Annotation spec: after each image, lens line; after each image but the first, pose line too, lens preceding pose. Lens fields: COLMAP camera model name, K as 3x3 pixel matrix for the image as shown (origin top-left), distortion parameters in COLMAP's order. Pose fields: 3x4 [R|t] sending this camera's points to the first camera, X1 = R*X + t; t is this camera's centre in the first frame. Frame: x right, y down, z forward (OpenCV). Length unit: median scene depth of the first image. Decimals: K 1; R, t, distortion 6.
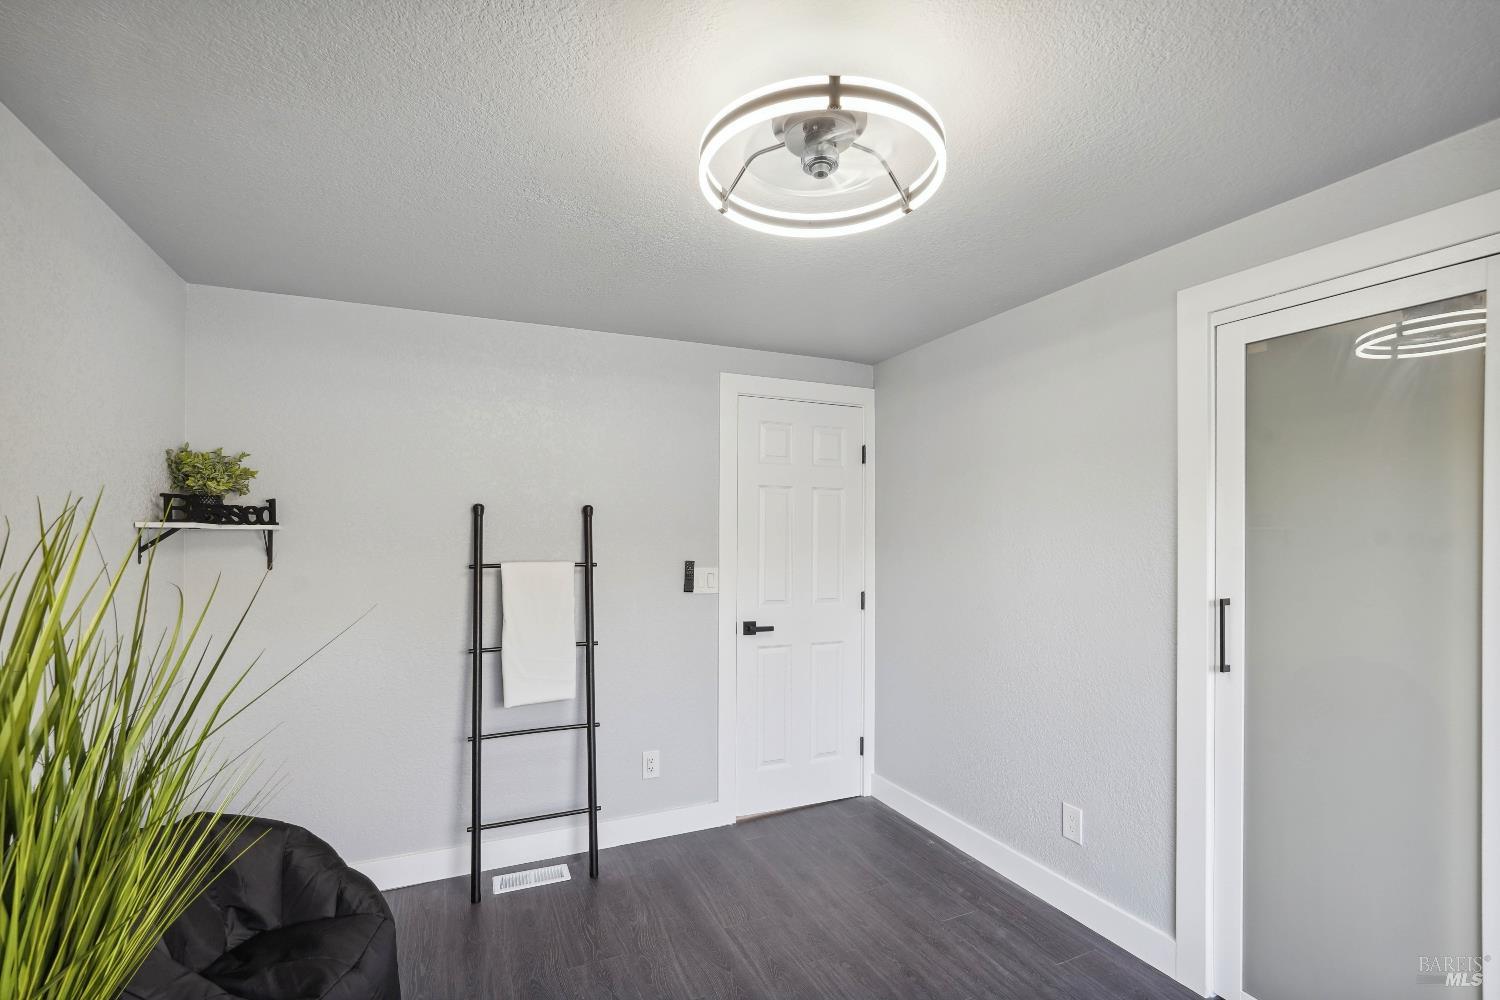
lens RADIAL K [[704.5, 0, 754.1], [0, 704.5, 524.9], [0, 0, 1]] dist [-0.015732, 0.011249]
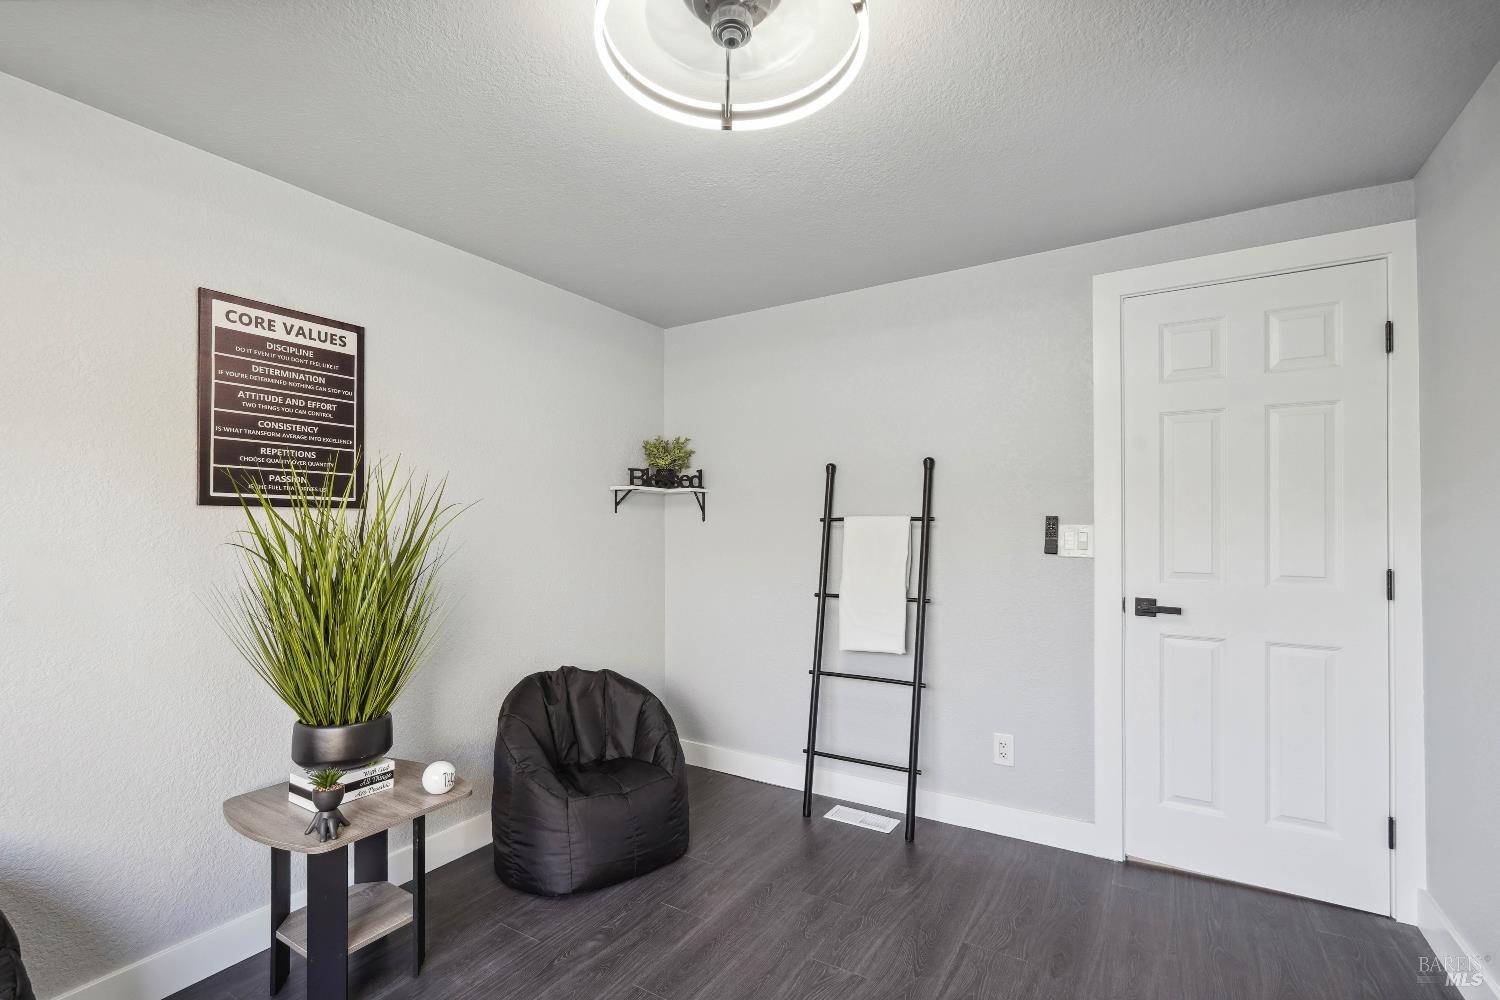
lens RADIAL K [[699.4, 0, 730.1], [0, 699.4, 517.8], [0, 0, 1]] dist [0.004080, 0.001145]
pose [[0.532395, -0.013996, -0.846380, 0.447581], [0.012064, 0.999887, -0.008946, 0.062412], [0.846410, -0.005448, 0.532504, 0.274823]]
